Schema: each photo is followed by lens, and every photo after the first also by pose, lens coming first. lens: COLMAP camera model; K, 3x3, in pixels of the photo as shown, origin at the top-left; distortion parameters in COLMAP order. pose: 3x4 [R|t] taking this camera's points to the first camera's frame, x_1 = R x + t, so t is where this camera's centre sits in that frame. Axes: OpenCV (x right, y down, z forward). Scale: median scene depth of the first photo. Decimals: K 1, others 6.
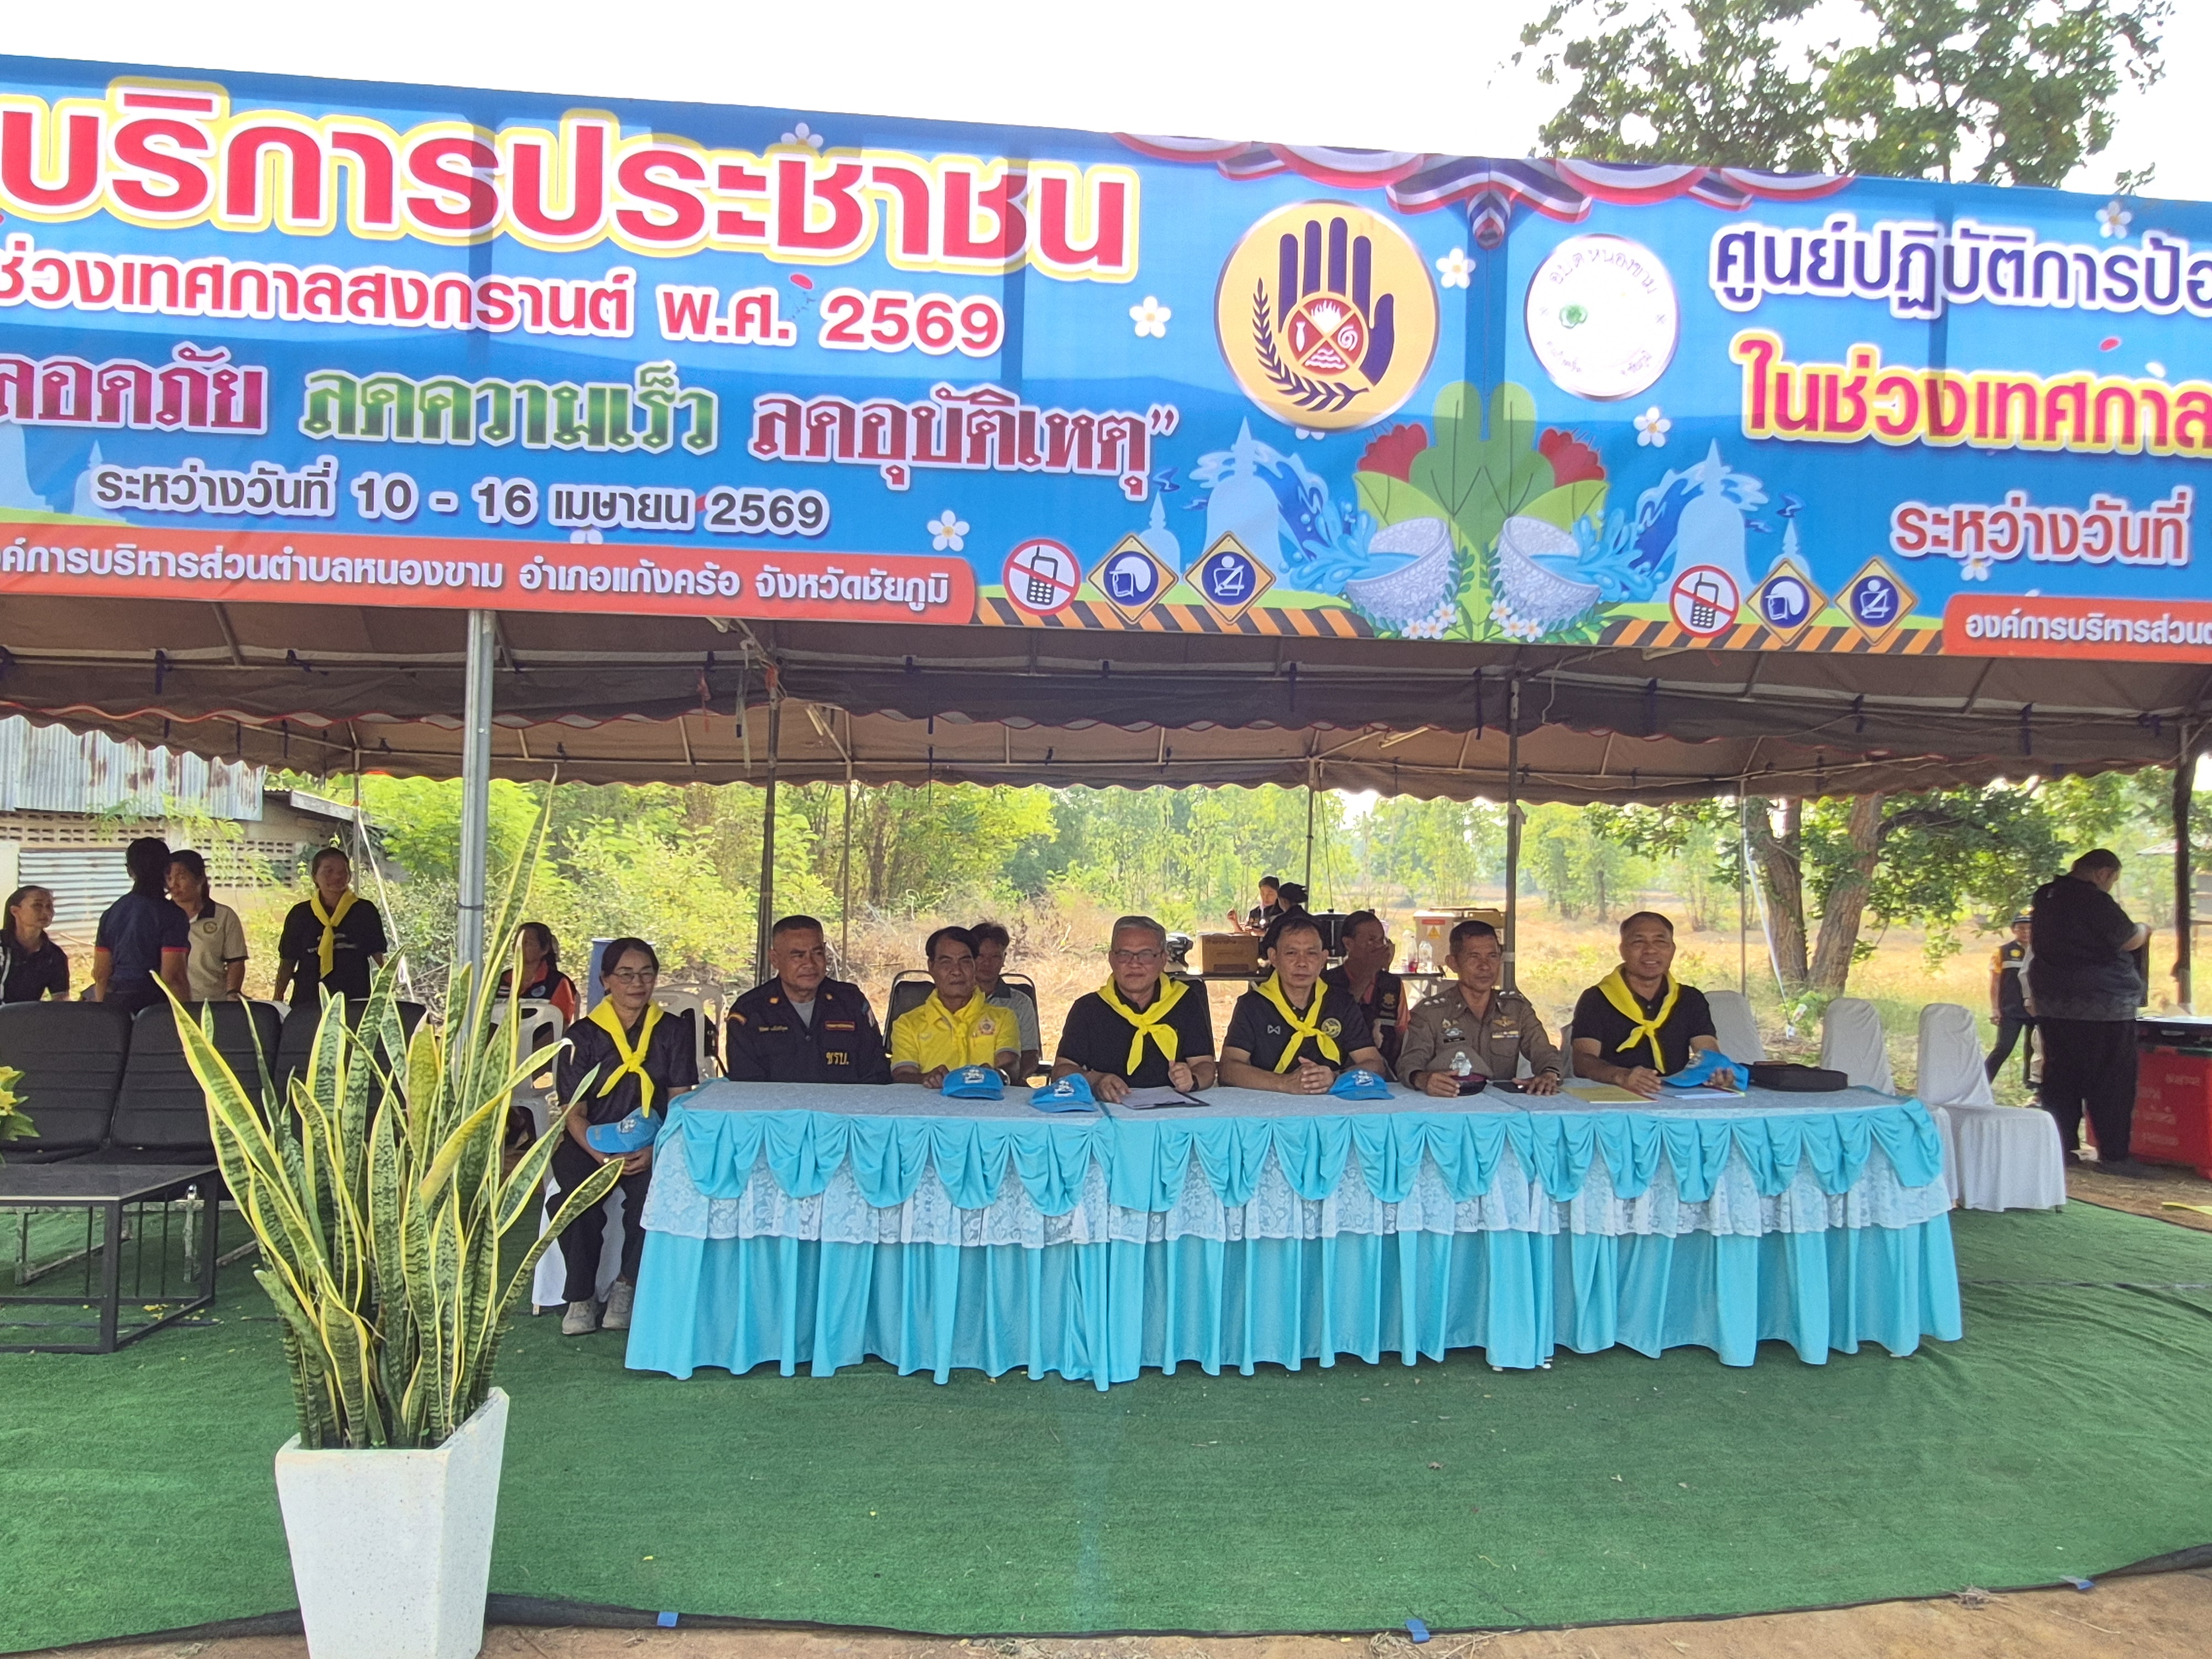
lens RADIAL K [[1536.6, 0, 1107.1], [0, 1536.6, 851.9], [0, 0, 1]] dist [0.003729, -0.004119]
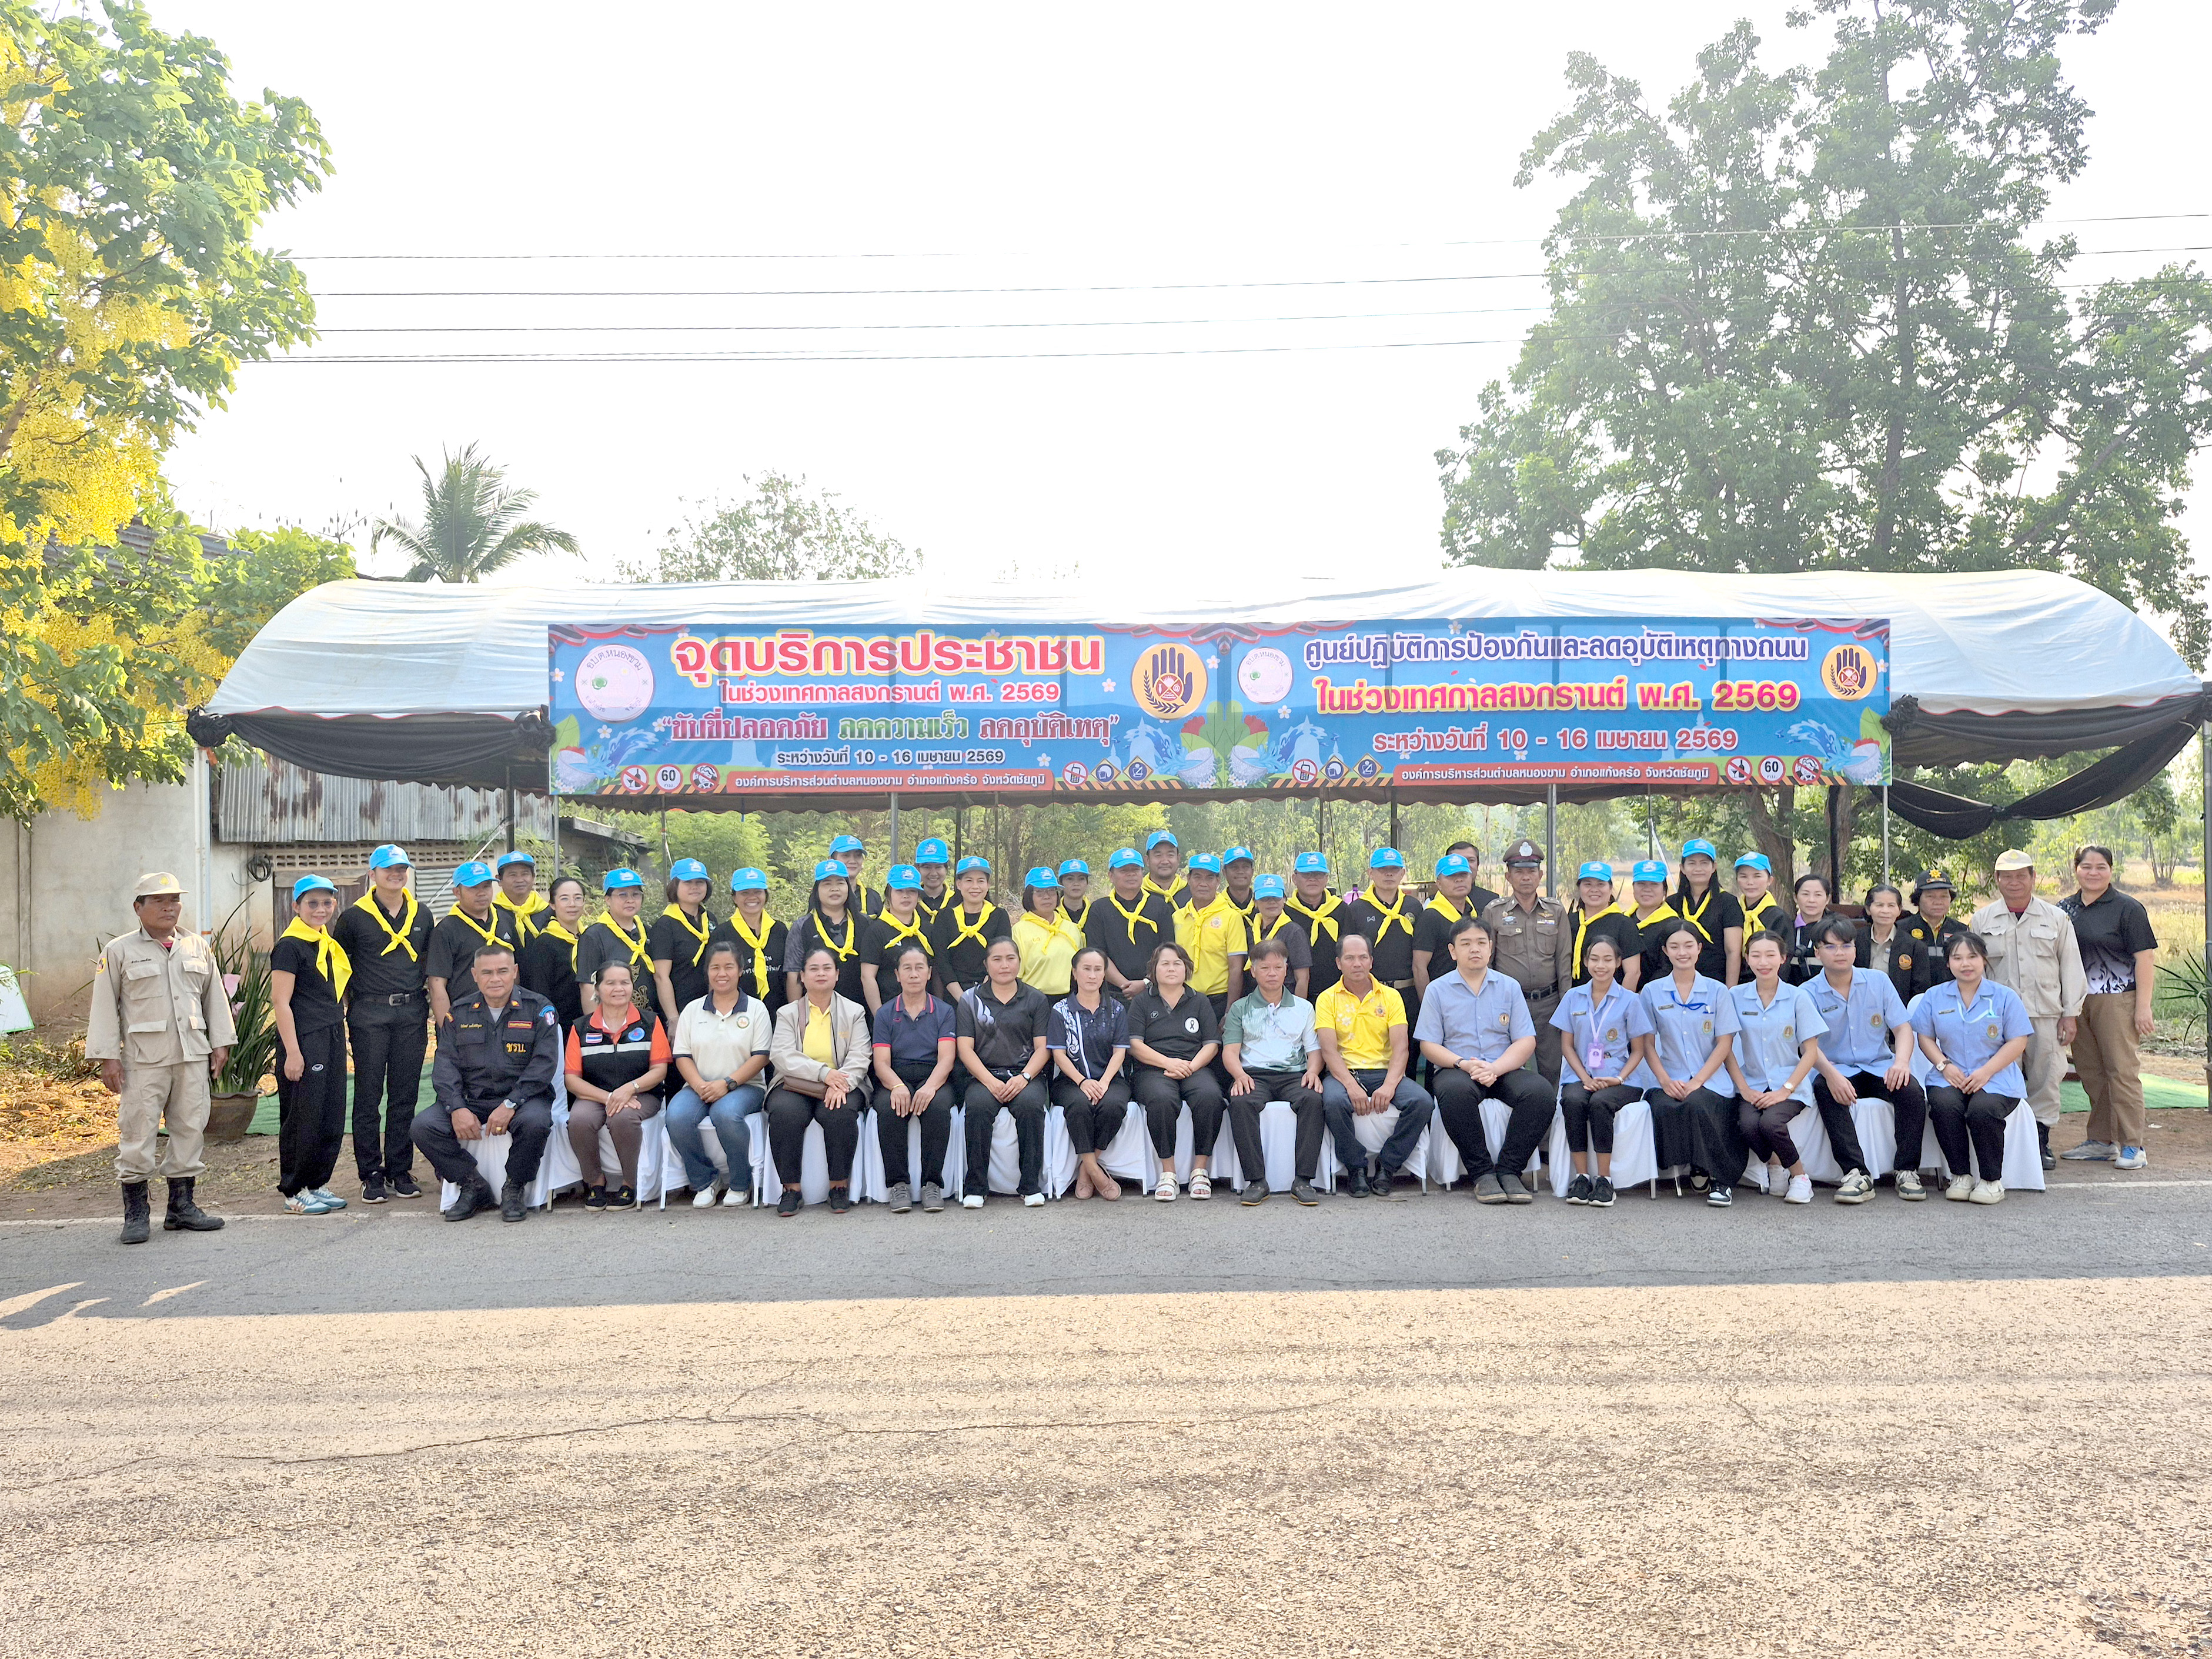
lens RADIAL K [[1547.2, 0, 1107.6], [0, 1547.2, 841.9], [0, 0, 1]] dist [0.135652, -0.201538]
pose [[0.995831, -0.028514, -0.086641, 0.282594], [0.028687, 0.999588, 0.000756, -0.046038], [0.086584, -0.003239, 0.996239, -2.039767]]
